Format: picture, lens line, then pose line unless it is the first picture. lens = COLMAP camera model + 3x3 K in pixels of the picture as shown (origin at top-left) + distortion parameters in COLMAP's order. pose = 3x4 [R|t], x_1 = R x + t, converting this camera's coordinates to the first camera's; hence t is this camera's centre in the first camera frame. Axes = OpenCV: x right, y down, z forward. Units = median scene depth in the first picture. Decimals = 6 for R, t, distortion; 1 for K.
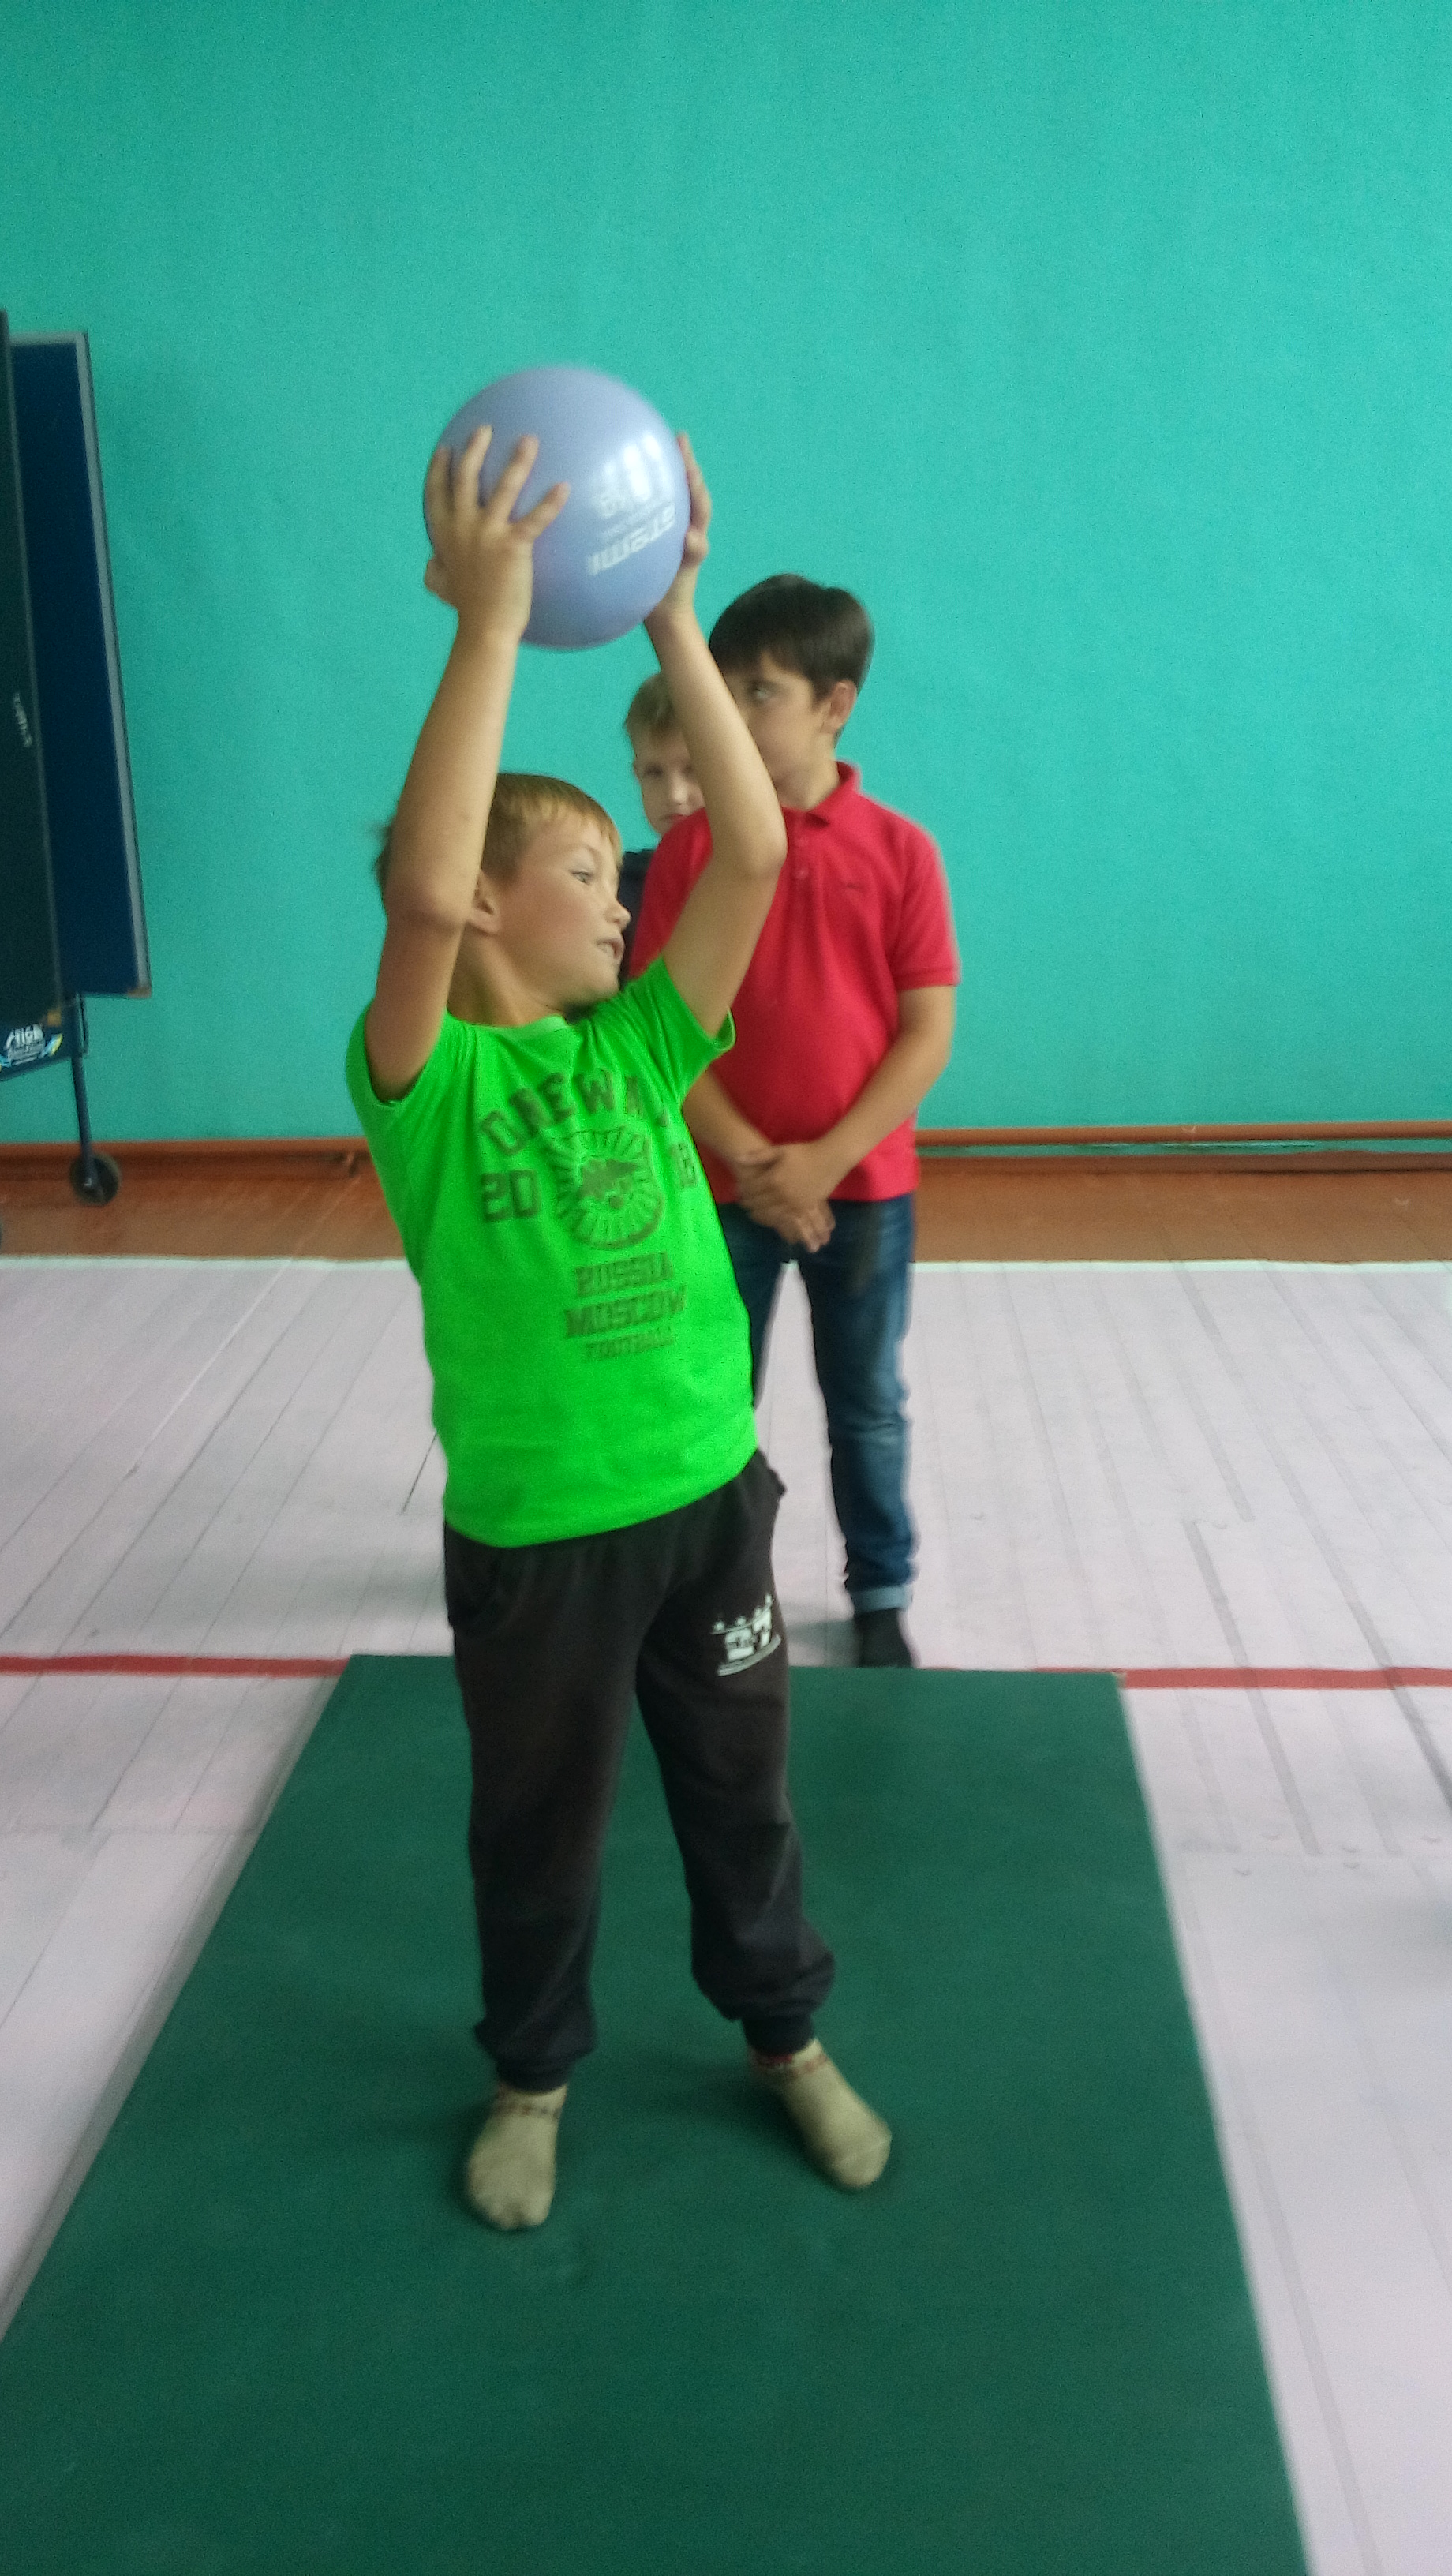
lens RADIAL K [[2341.4, 0, 730.2], [0, 2341.4, 1234.6], [0, 0, 1]] dist [0.149337, -0.184351]
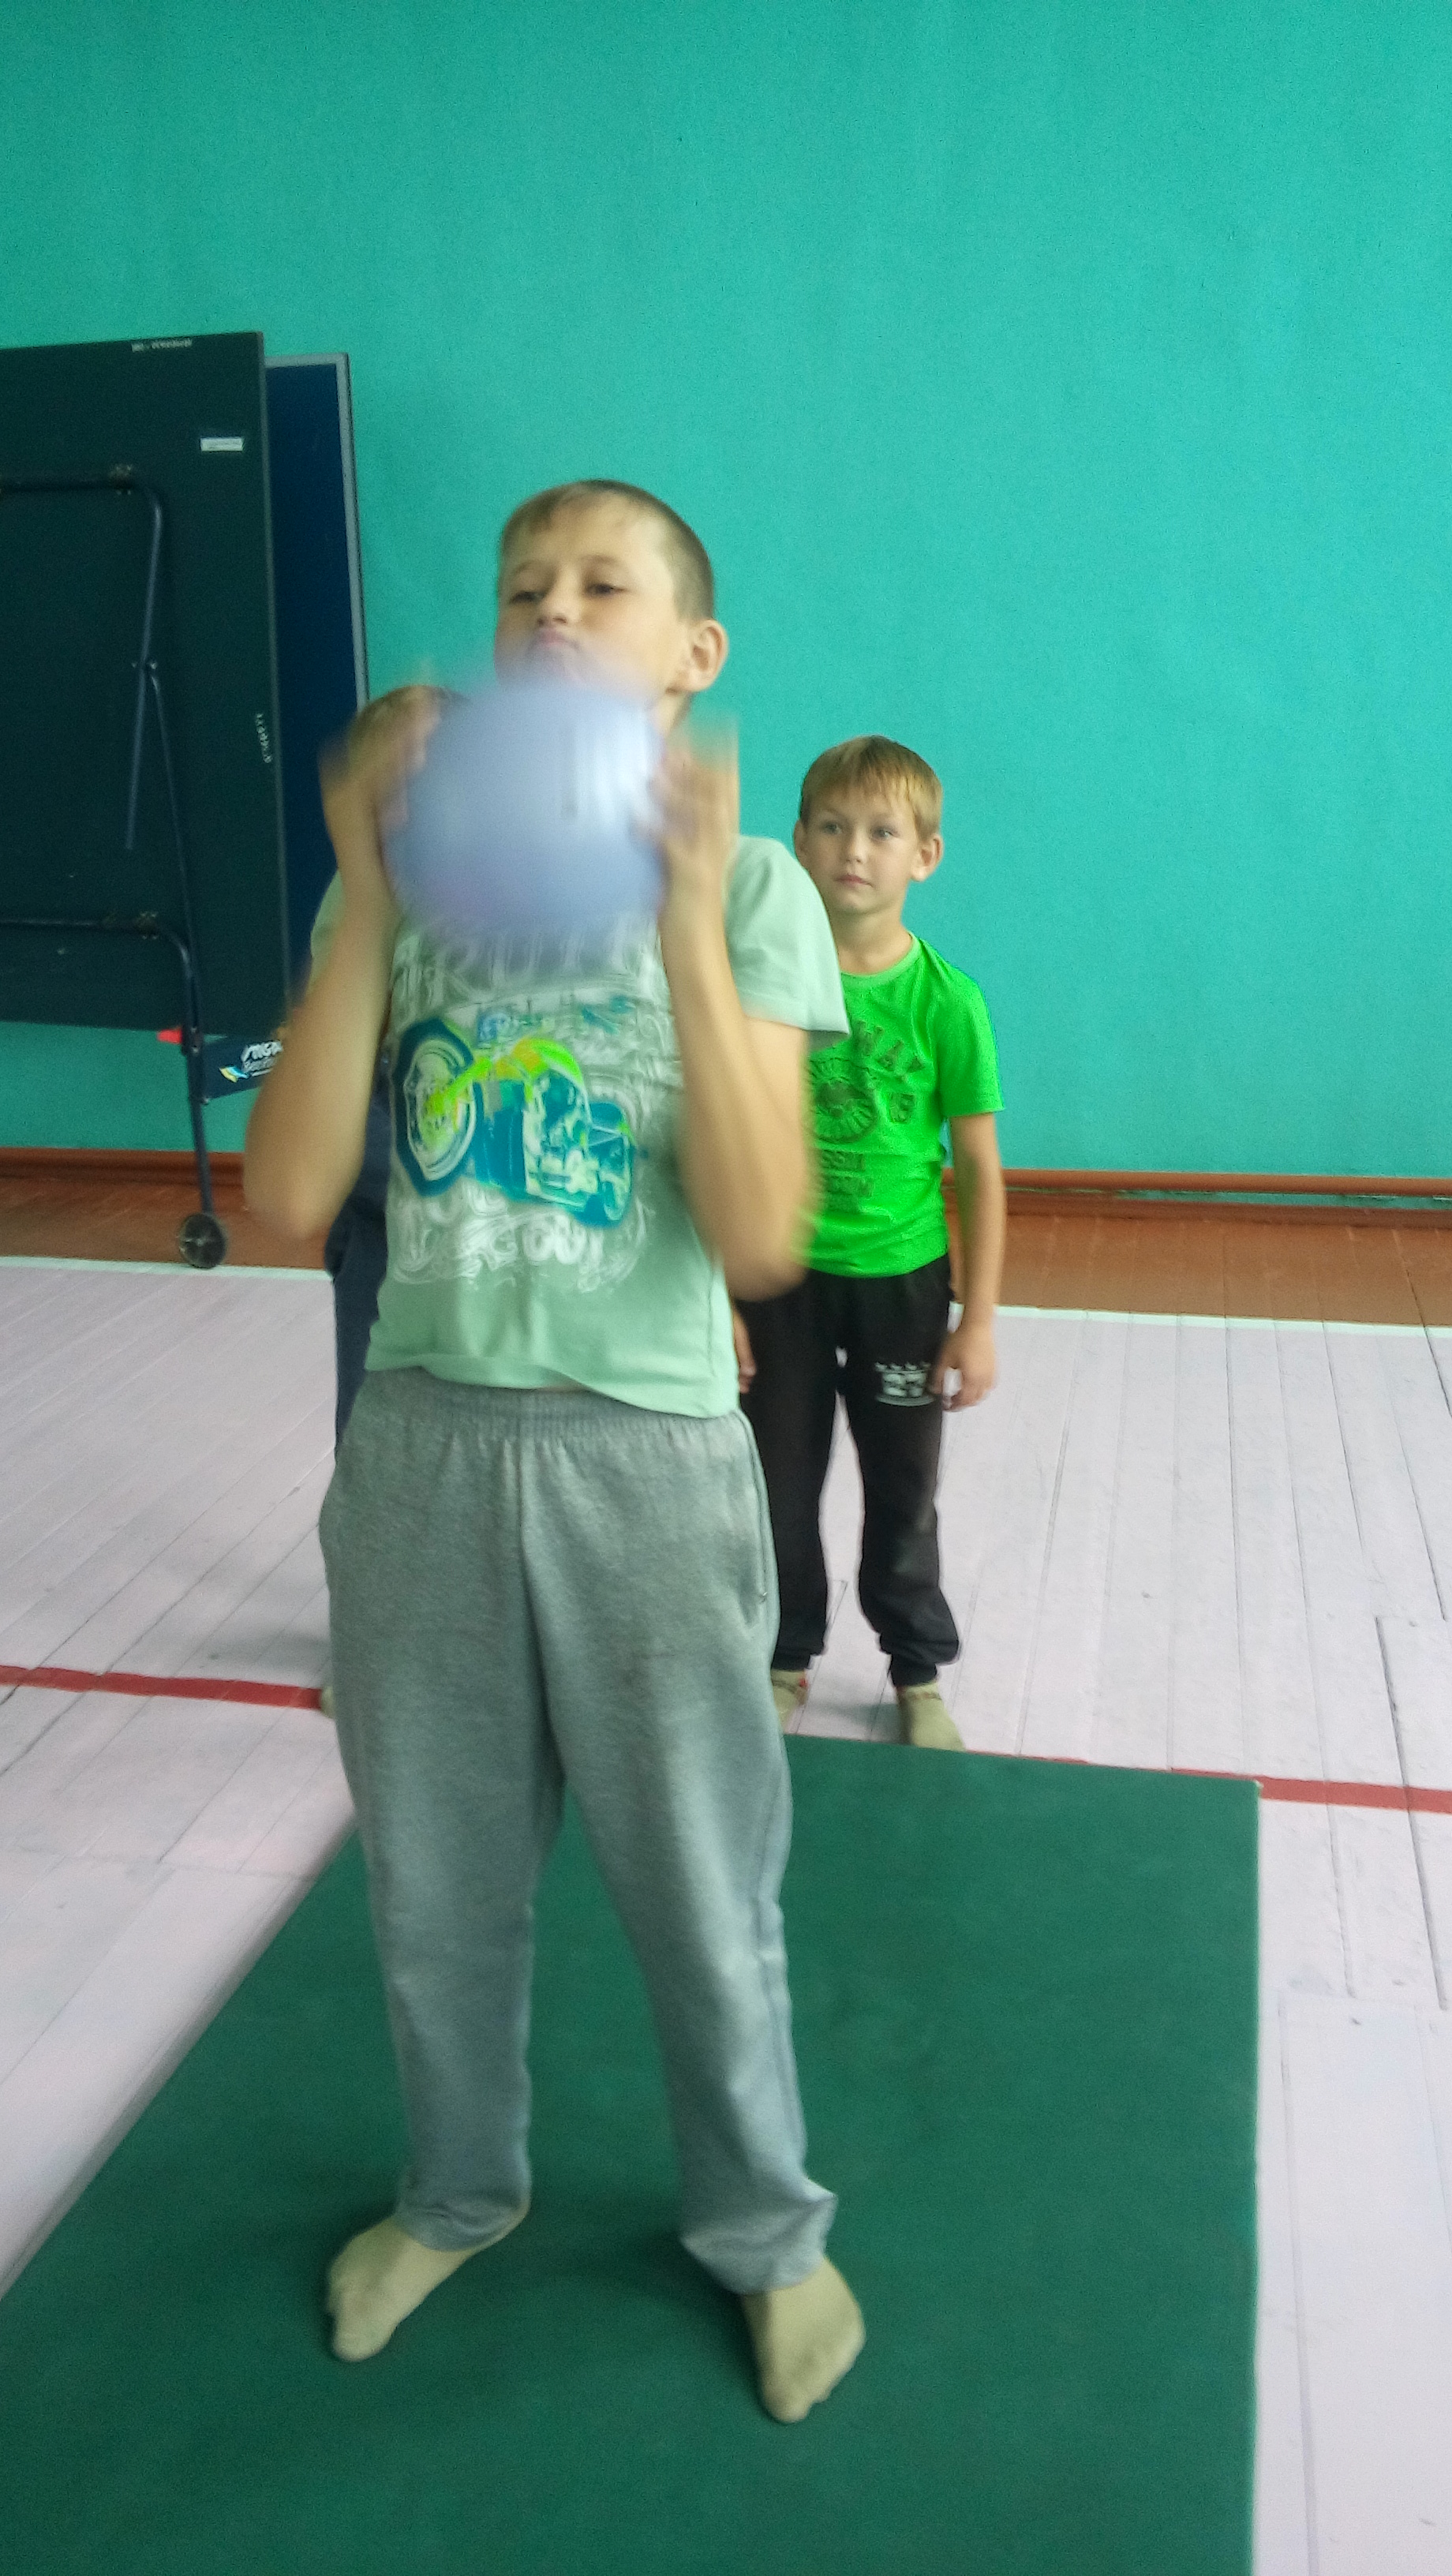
lens RADIAL K [[2341.4, 0, 730.2], [0, 2341.4, 1234.6], [0, 0, 1]] dist [0.149337, -0.184351]
pose [[0.987653, 0.041367, -0.151097, 0.065614], [-0.042670, 0.999075, -0.005391, -0.008932], [0.150734, 0.011772, 0.988504, 0.040691]]
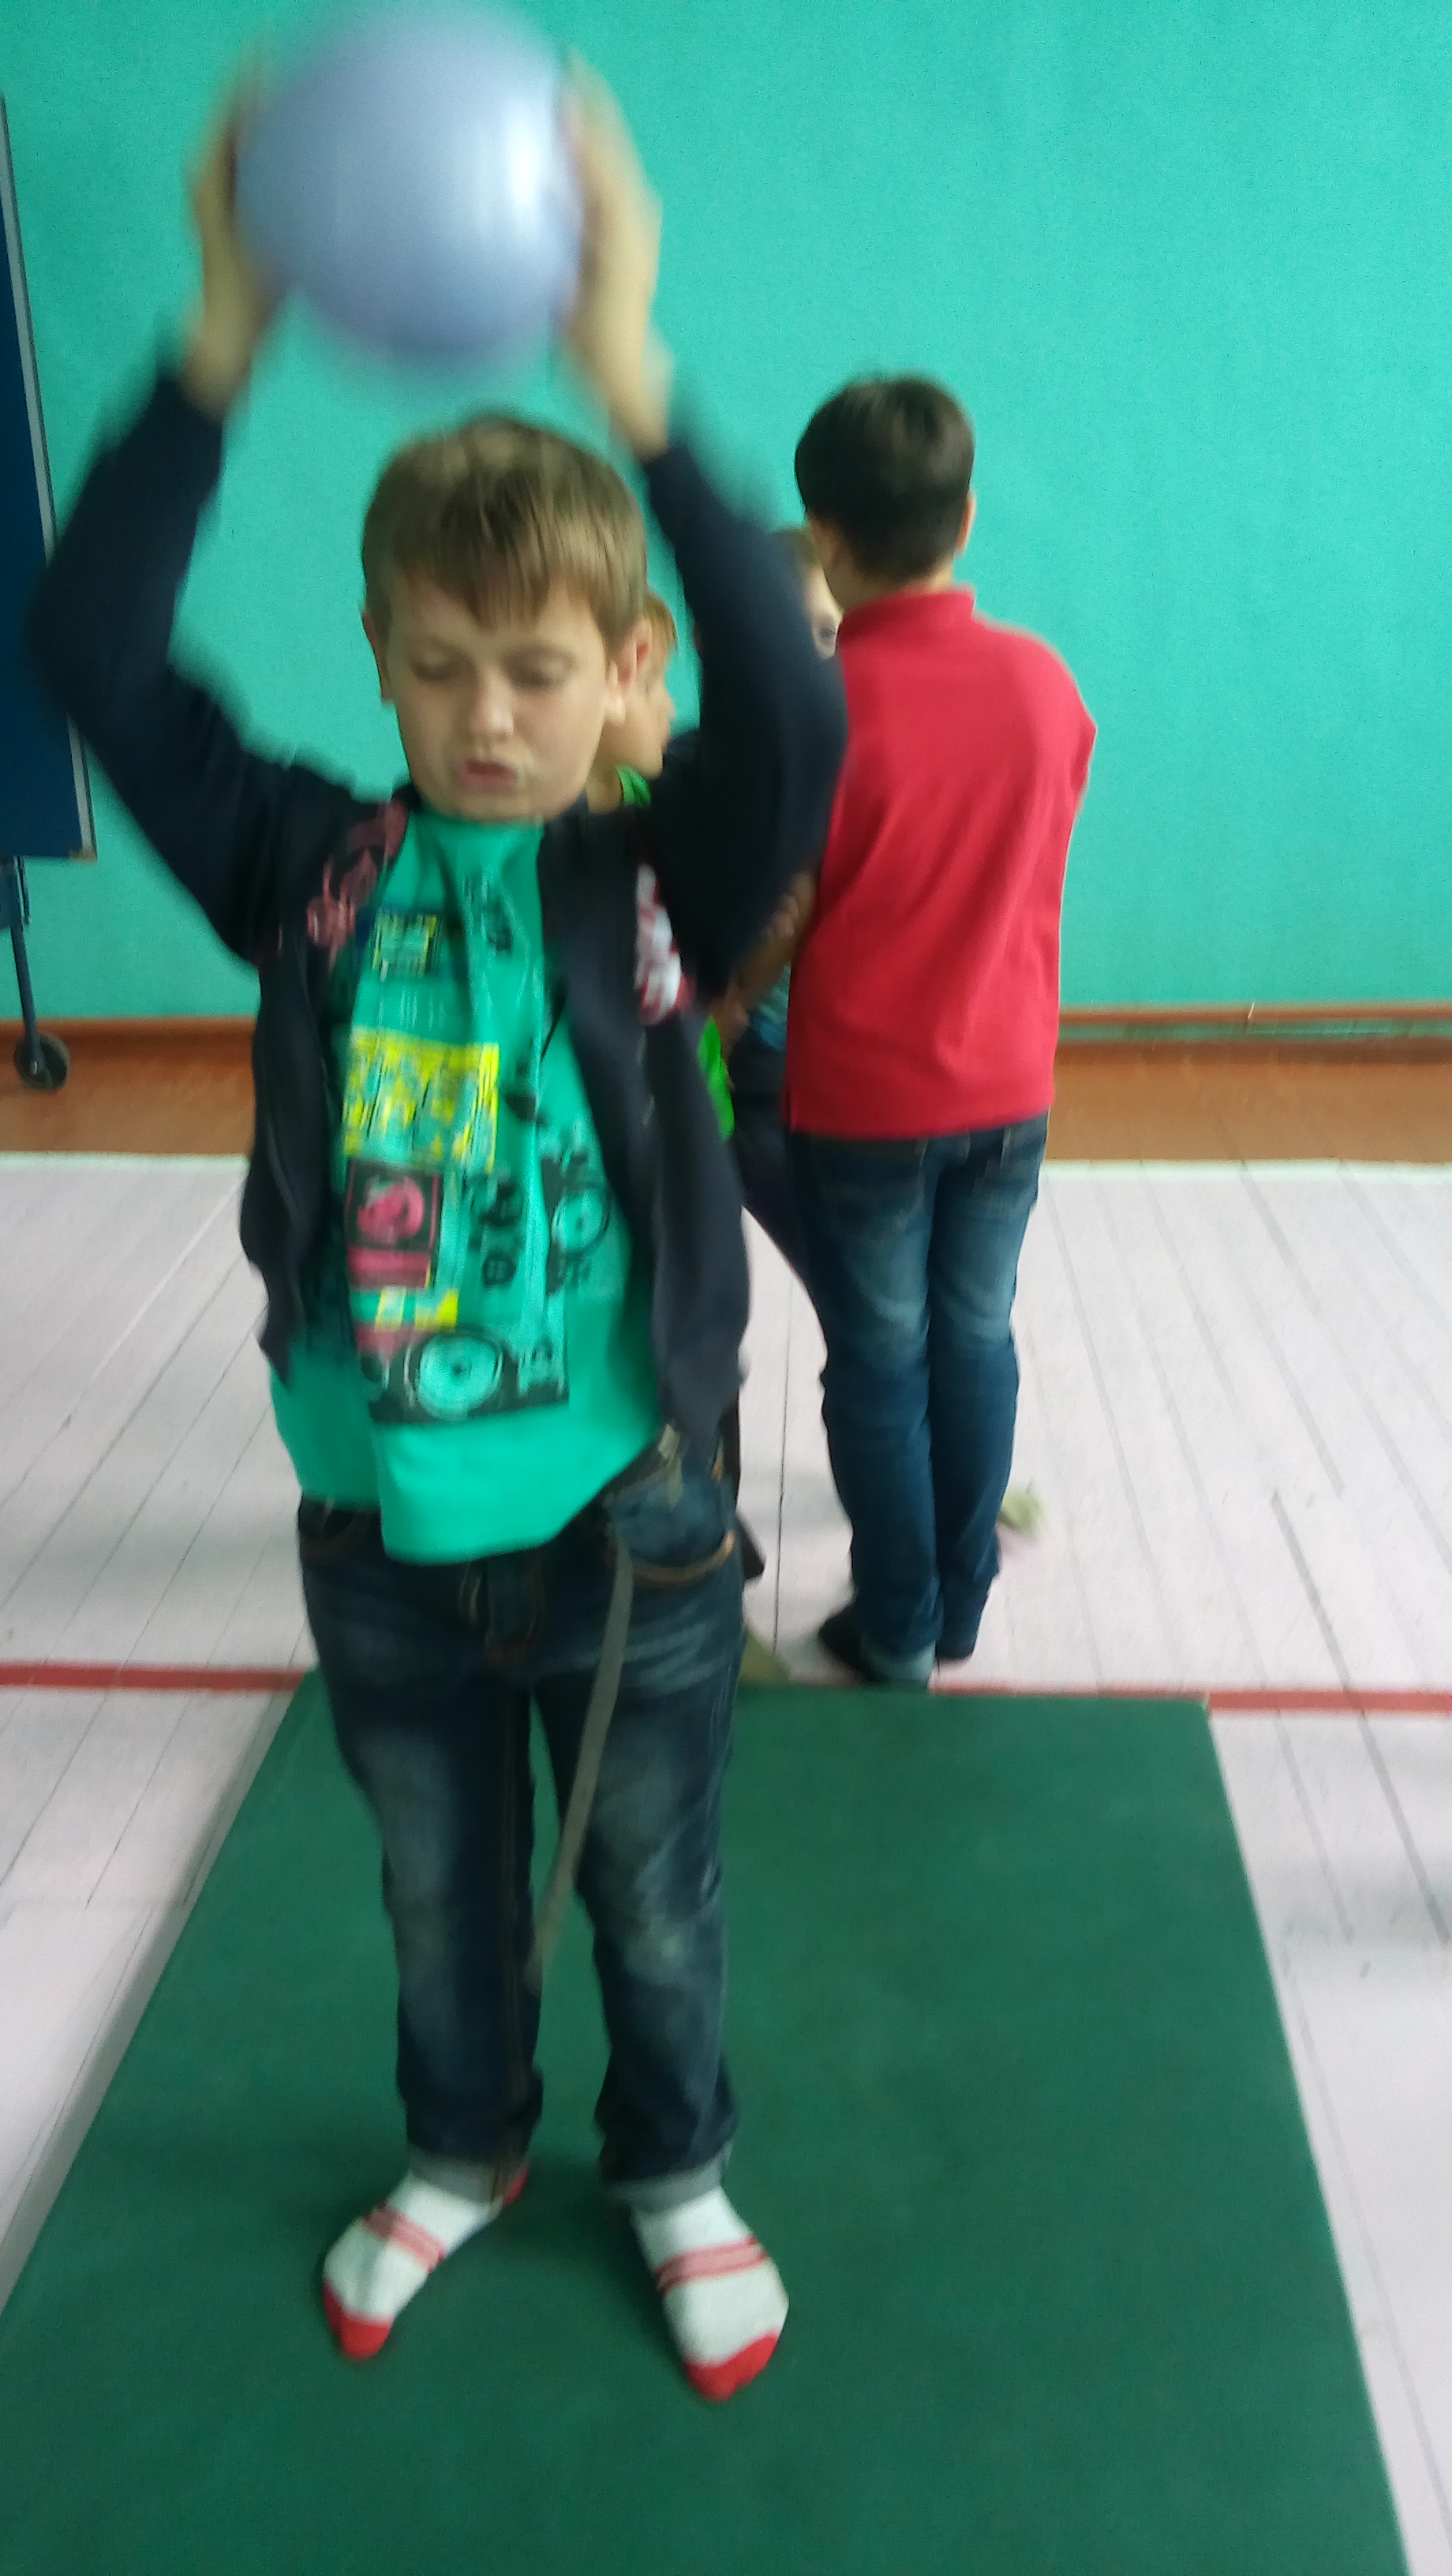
lens RADIAL K [[2341.4, 0, 730.2], [0, 2341.4, 1234.6], [0, 0, 1]] dist [0.149337, -0.184351]
pose [[0.999993, 0.003255, -0.001584, -0.004136], [-0.003133, 0.997416, 0.071770, -0.029754], [0.001813, -0.071764, 0.997420, 0.112067]]
